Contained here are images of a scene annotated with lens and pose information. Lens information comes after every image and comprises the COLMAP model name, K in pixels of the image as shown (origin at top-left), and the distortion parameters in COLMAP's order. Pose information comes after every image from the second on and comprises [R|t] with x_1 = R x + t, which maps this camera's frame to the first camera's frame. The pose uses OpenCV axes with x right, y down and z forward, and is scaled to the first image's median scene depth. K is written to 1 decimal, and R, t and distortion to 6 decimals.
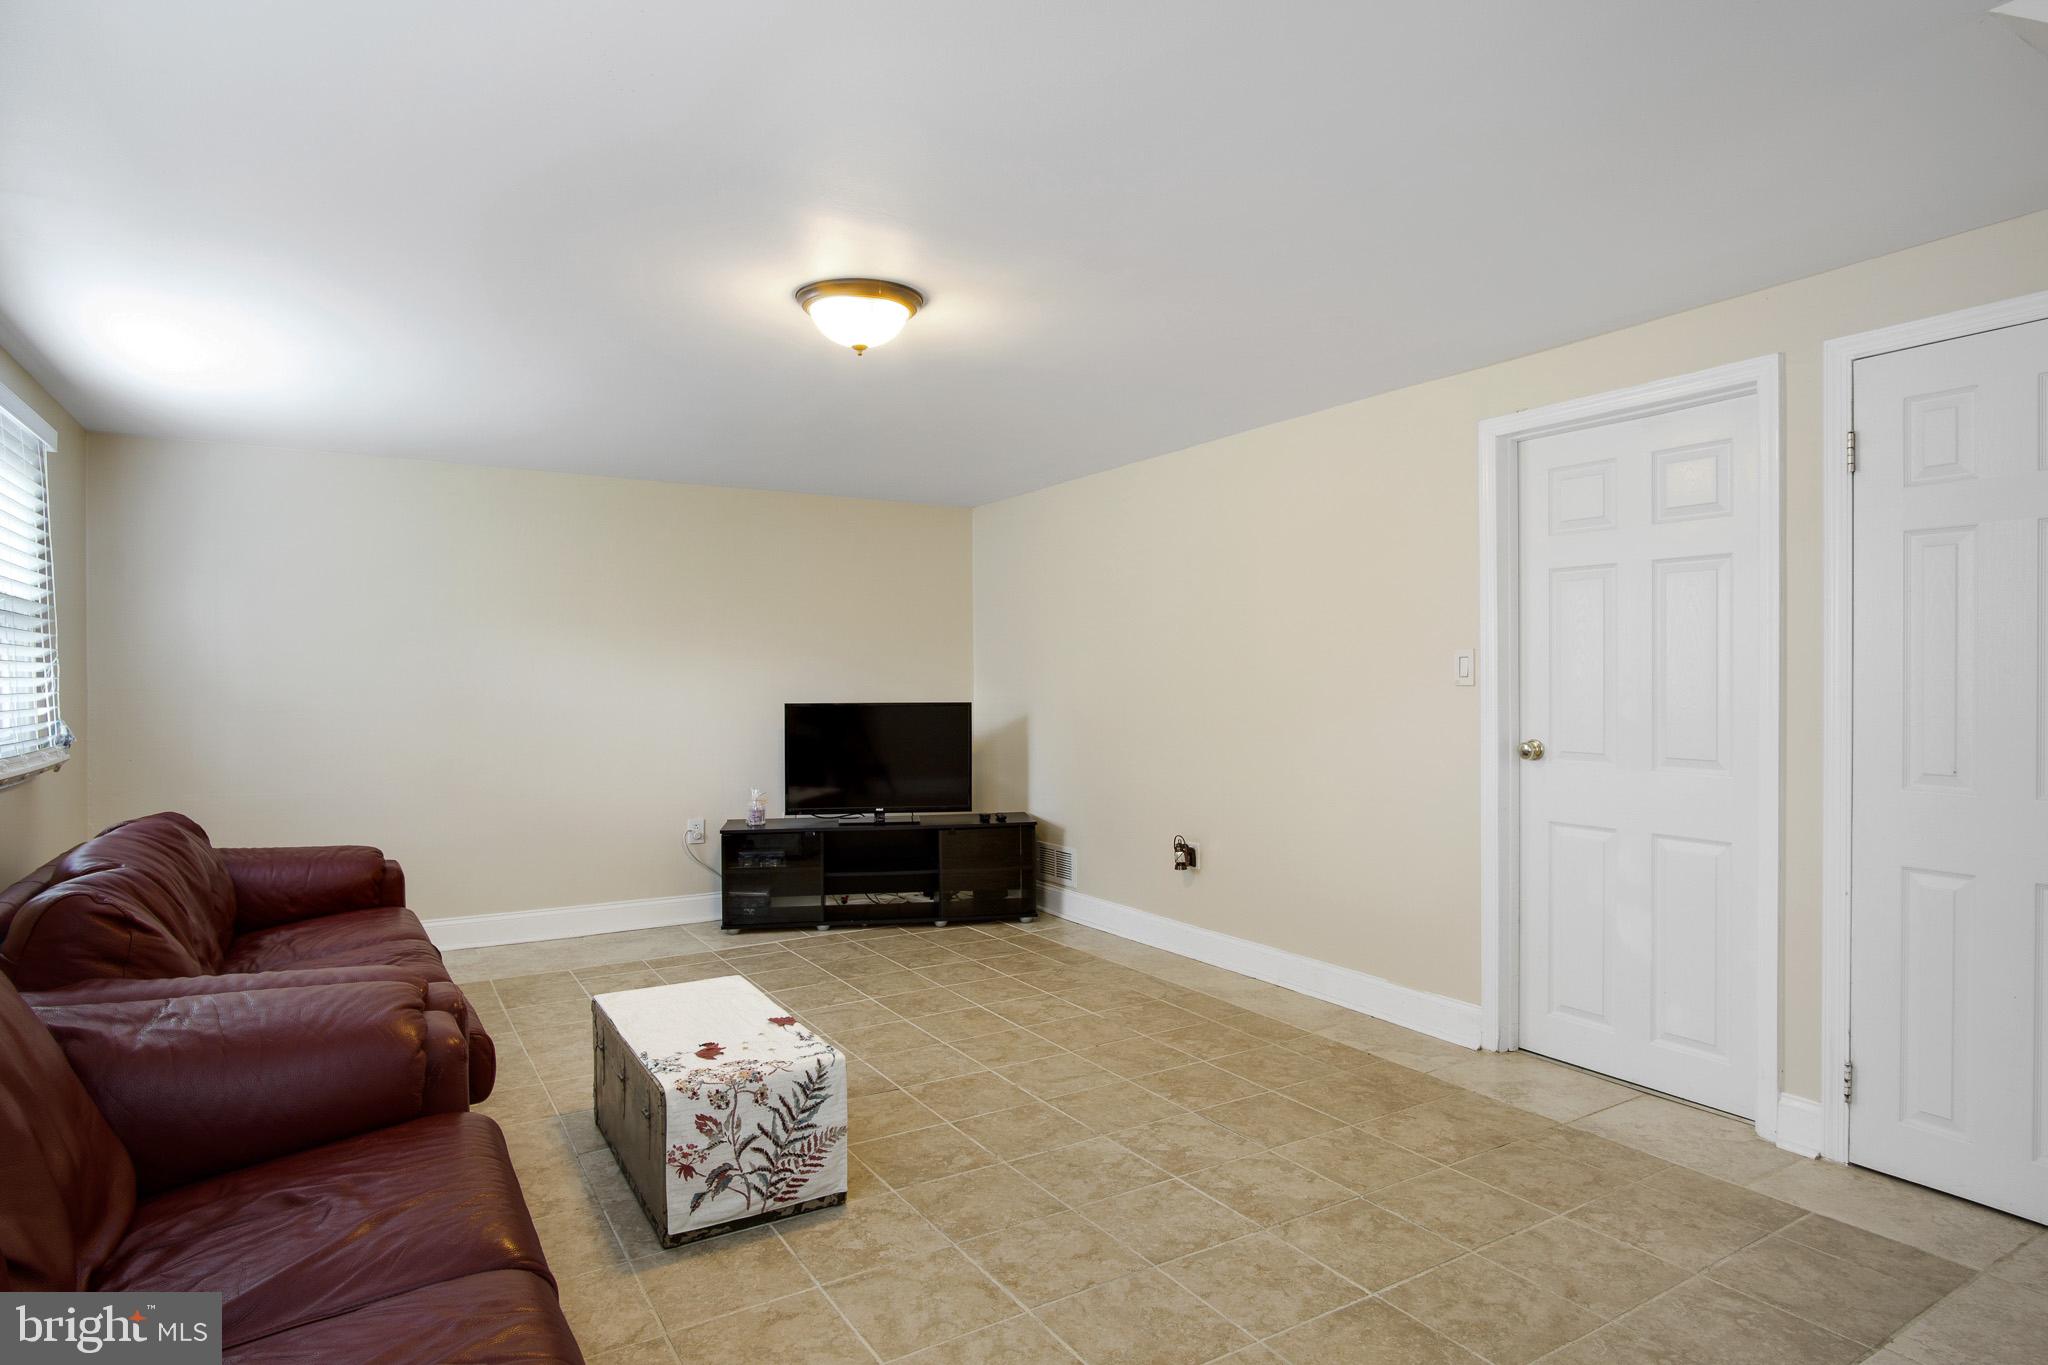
lens RADIAL K [[1120.2, 0, 1026.8], [0, 1120.2, 676.2], [0, 0, 1]] dist [-0.025901, 0.002702]
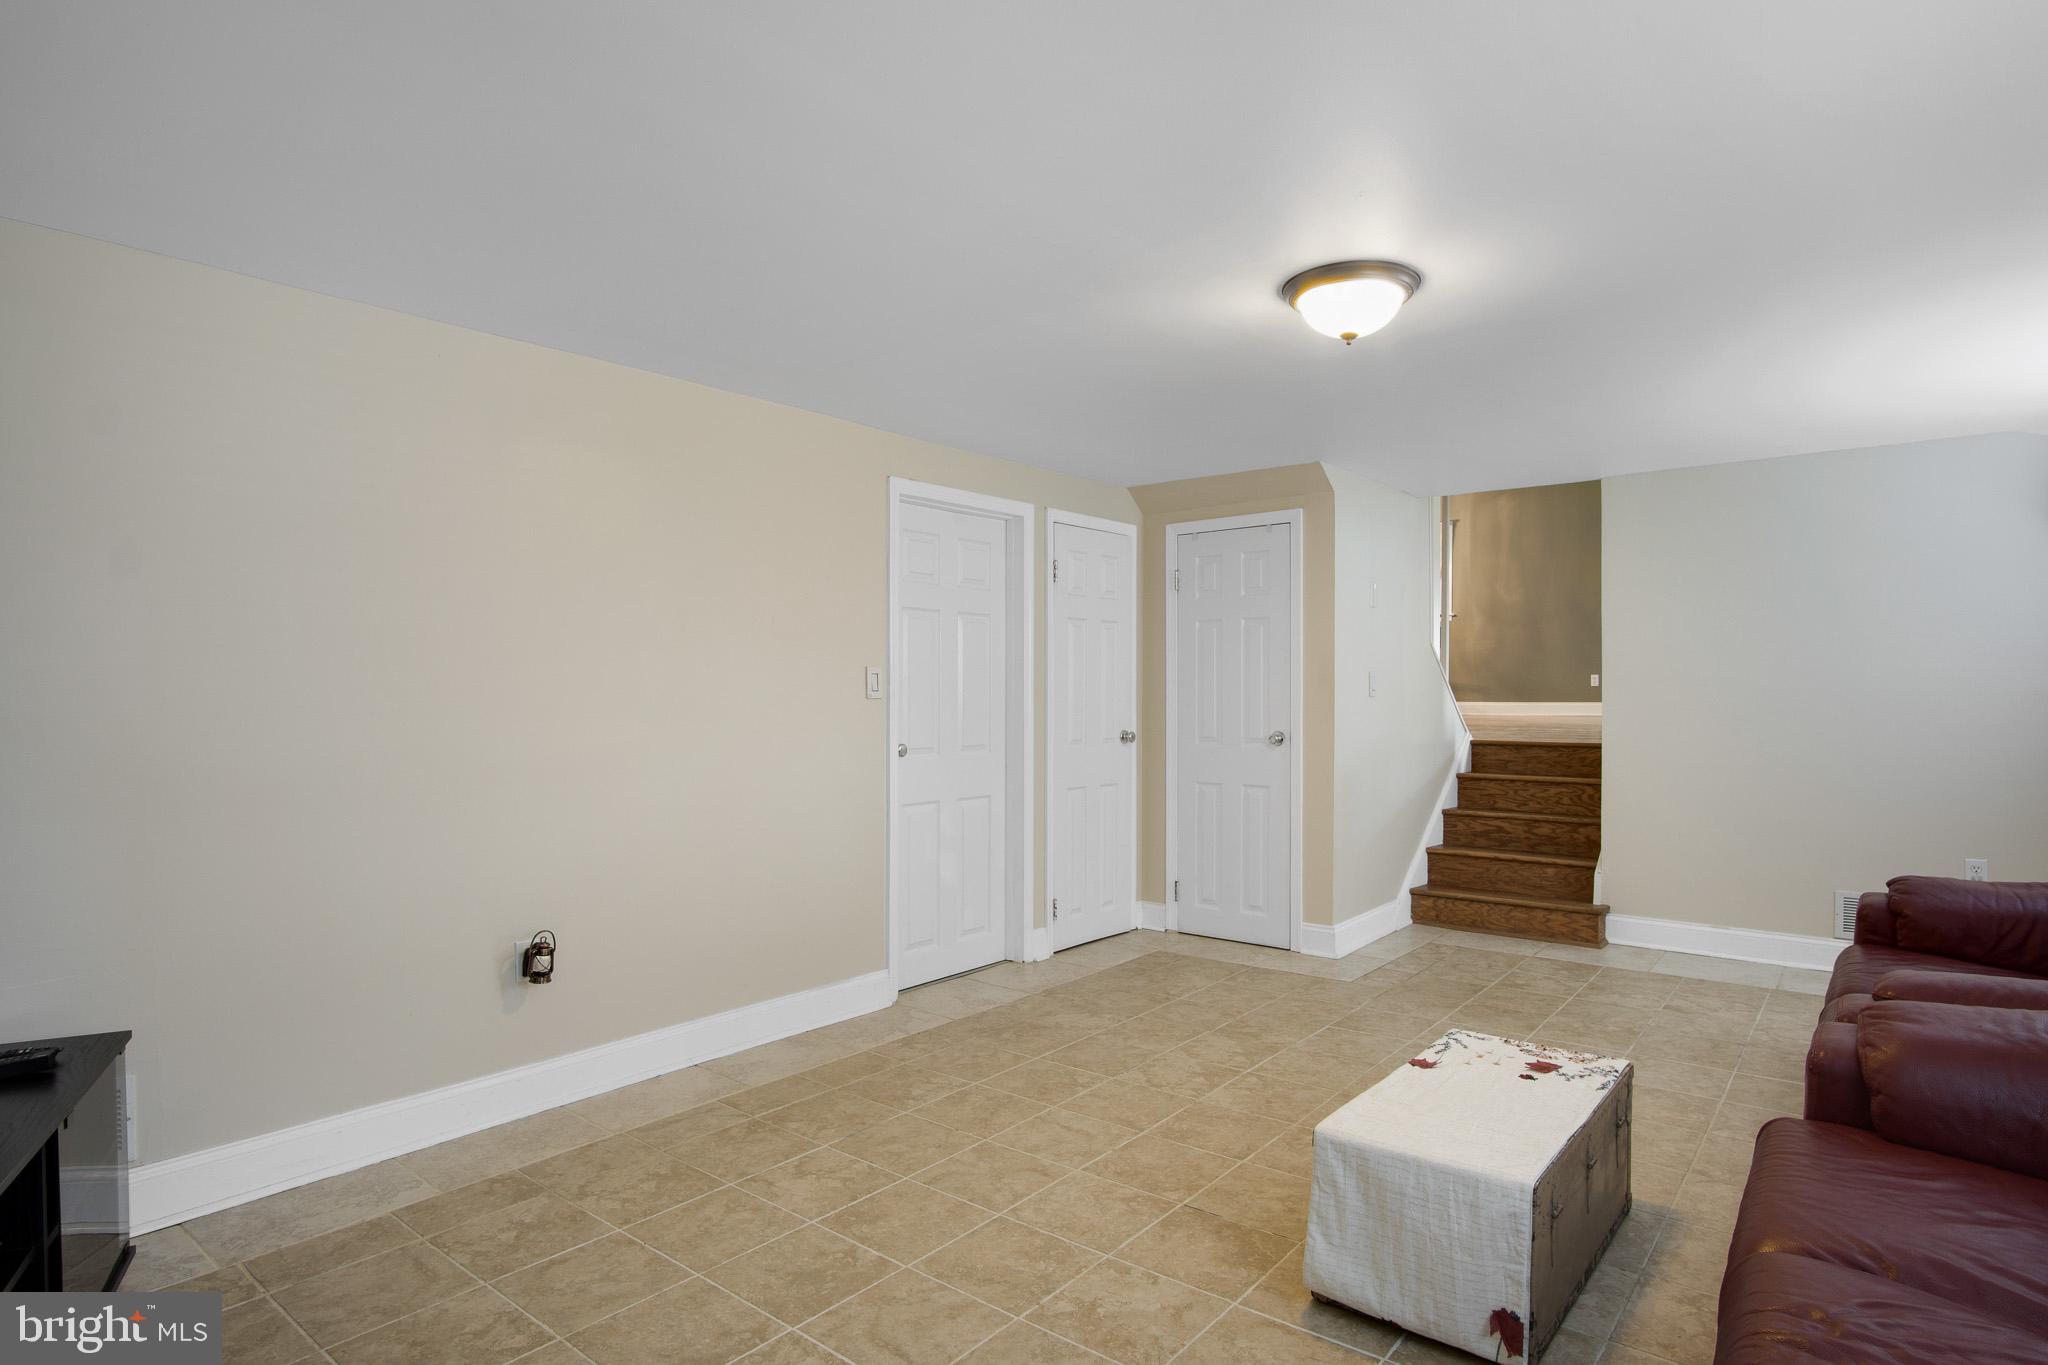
lens RADIAL K [[1094.9, 0, 1021.3], [0, 1094.9, 689.1], [0, 0, 1]] dist [-0.028042, 0.001900]
pose [[-0.323957, 0.007004, 0.946046, -0.836977], [0.002803, 0.999975, -0.006443, 0.007475], [-0.946067, 0.000565, -0.323969, 1.402369]]
